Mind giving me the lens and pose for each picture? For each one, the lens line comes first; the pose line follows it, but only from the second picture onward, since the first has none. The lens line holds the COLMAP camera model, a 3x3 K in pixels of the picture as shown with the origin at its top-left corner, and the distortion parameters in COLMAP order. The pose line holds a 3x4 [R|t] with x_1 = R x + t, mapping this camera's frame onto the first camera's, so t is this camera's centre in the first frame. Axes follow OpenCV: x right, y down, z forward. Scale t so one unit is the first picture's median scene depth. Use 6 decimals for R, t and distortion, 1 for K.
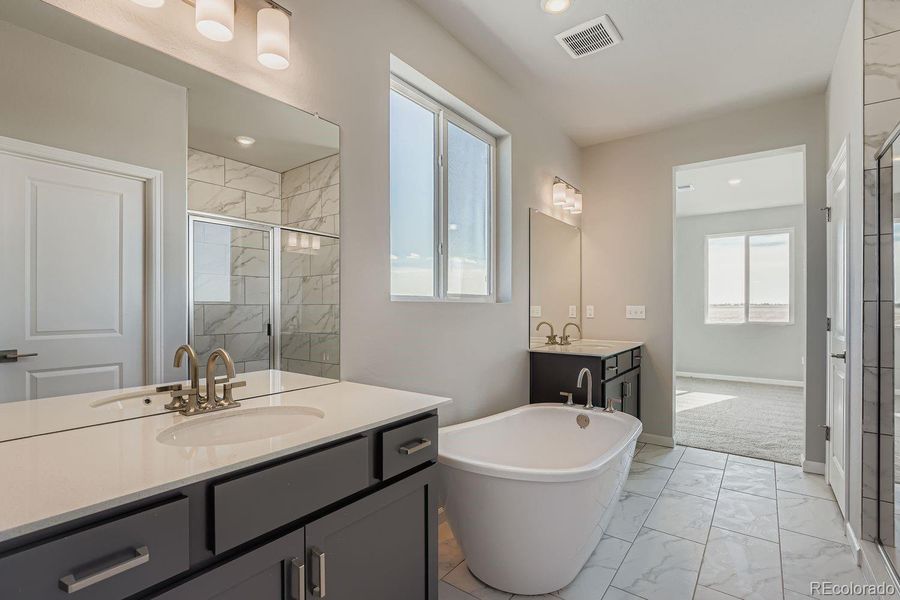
lens RADIAL K [[408.4, 0, 448.4], [0, 408.4, 310.0], [0, 0, 1]] dist [-0.016118, 0.000028]
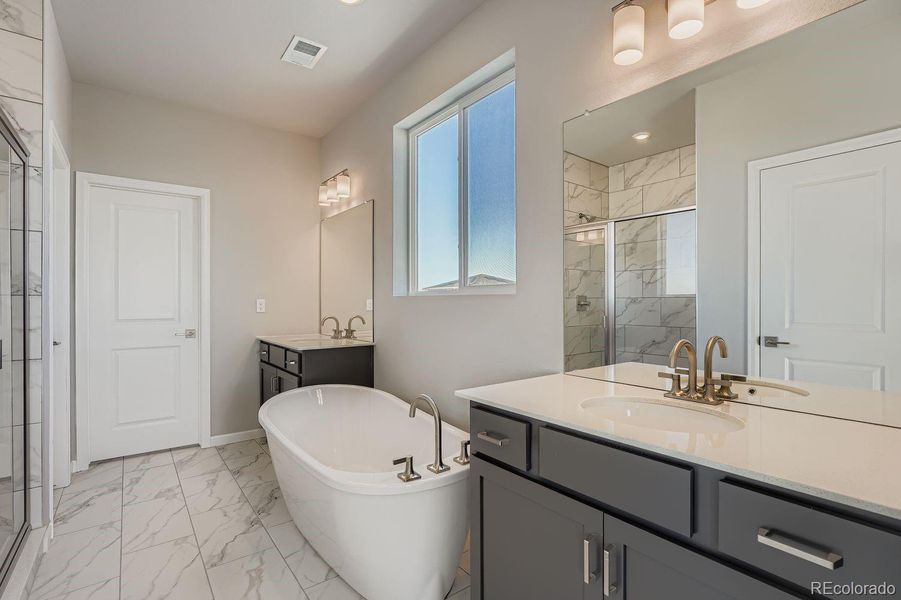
lens RADIAL K [[415.2, 0, 450.5], [0, 415.2, 300.0], [0, 0, 1]] dist [-0.000305, -0.000017]
pose [[-0.248973, -0.000317, -0.968510, 0.748291], [-0.006842, 0.999976, 0.001431, -0.005864], [0.968486, 0.006983, -0.248969, 0.938383]]
